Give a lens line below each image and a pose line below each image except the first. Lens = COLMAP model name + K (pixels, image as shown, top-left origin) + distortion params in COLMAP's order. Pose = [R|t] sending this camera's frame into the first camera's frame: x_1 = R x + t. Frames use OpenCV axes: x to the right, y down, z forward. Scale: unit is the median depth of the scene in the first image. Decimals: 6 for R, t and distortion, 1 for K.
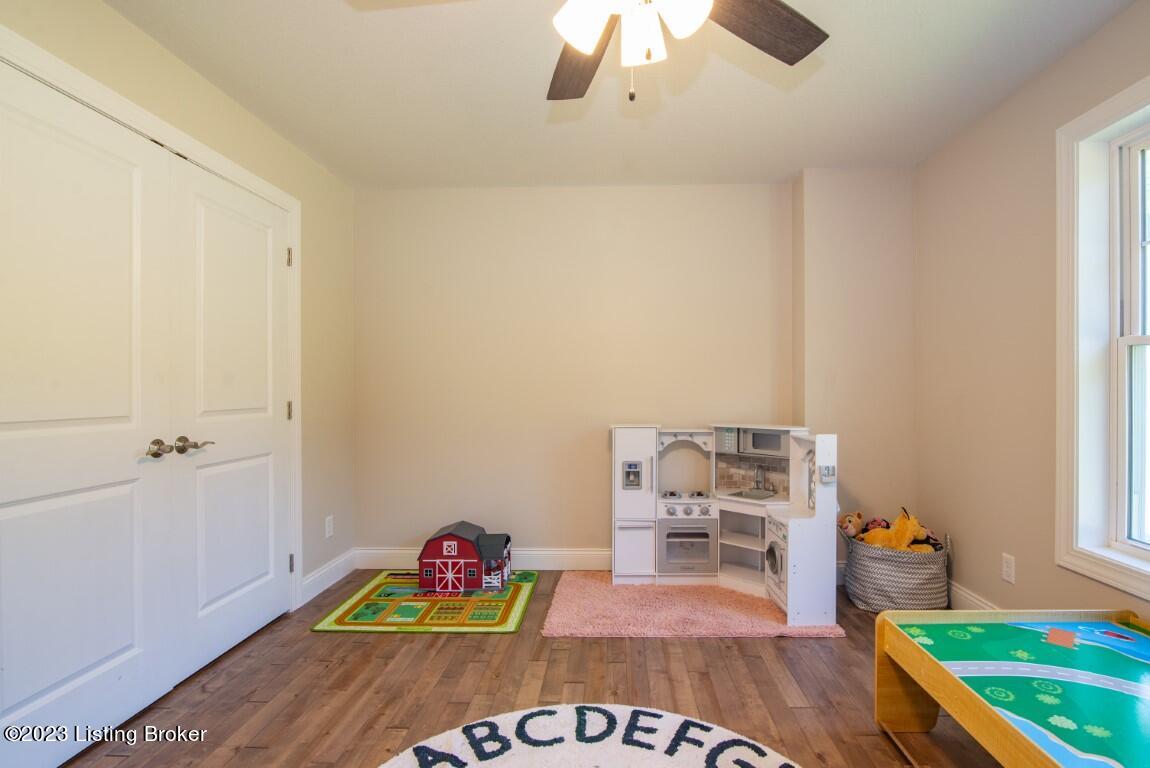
lens RADIAL K [[565.6, 0, 572.2], [0, 565.6, 391.0], [0, 0, 1]] dist [-0.014985, 0.000608]
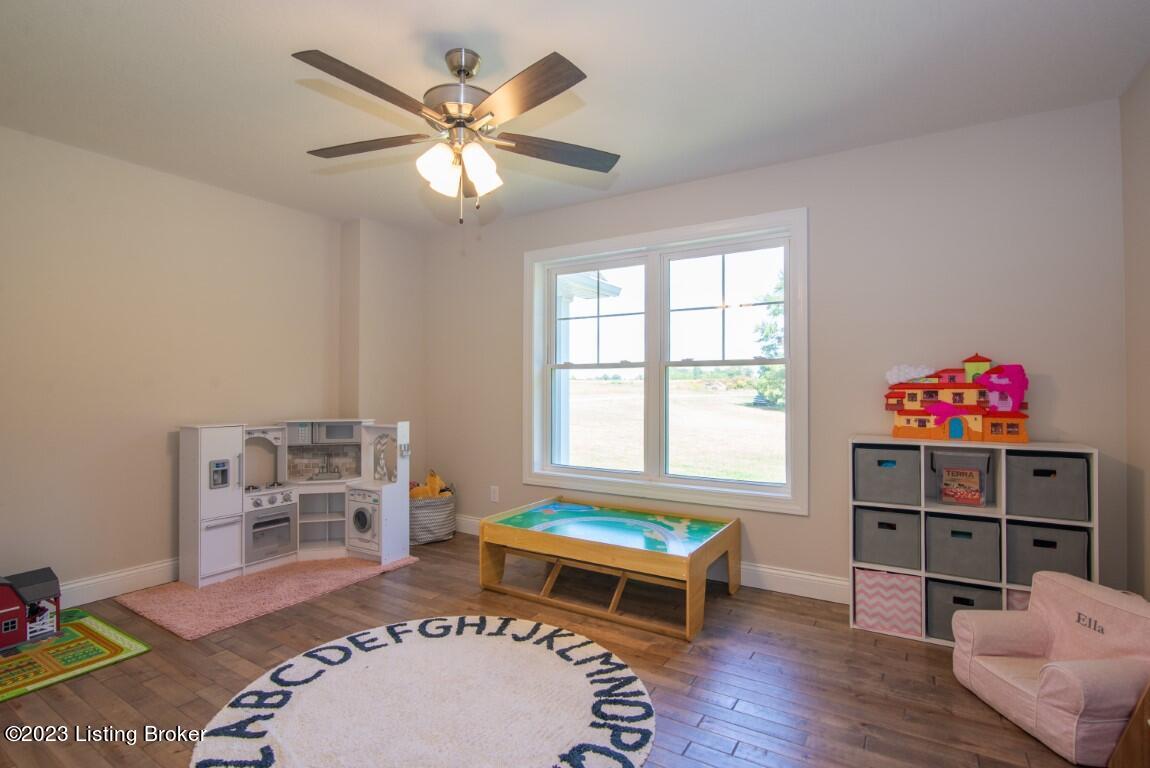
lens RADIAL K [[590.1, 0, 575.0], [0, 590.1, 384.0], [0, 0, 1]] dist [-0.000876, 0.000027]
pose [[0.481931, 0.013135, 0.876111, -0.540720], [-0.000145, 0.999889, -0.014911, 0.003783], [-0.876209, 0.007059, 0.481880, -0.072773]]
